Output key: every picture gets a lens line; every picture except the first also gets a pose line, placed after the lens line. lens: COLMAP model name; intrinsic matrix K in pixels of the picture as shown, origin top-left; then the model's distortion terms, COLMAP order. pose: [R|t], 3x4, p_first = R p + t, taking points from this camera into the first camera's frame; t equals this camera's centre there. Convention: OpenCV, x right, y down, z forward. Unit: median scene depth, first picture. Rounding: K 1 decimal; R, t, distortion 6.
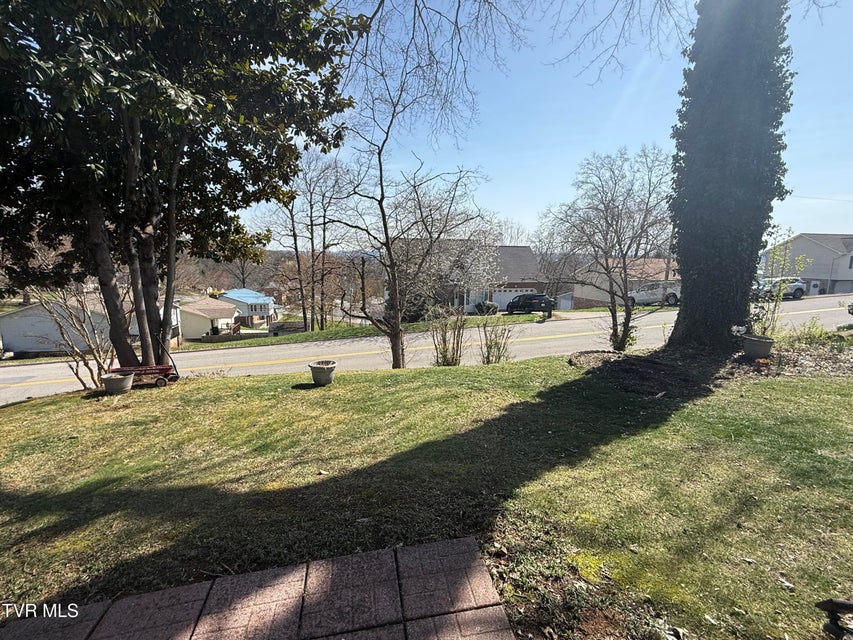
lens RADIAL K [[404.0, 0, 429.3], [0, 404.0, 318.4], [0, 0, 1]] dist [-0.002068, -0.000011]
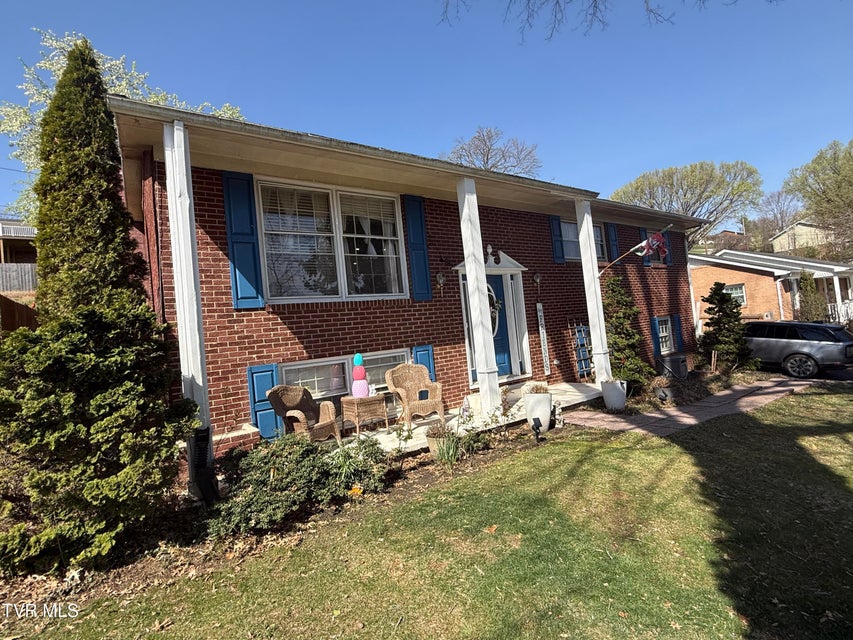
lens RADIAL K [[404.0, 0, 423.8], [0, 404.0, 319.7], [0, 0, 1]] dist [-0.002068, -0.000011]
pose [[-0.911646, 0.069116, -0.405123, 1.556149], [0.031629, 0.994633, 0.098516, -0.239573], [0.409758, 0.076998, -0.908939, 1.755248]]
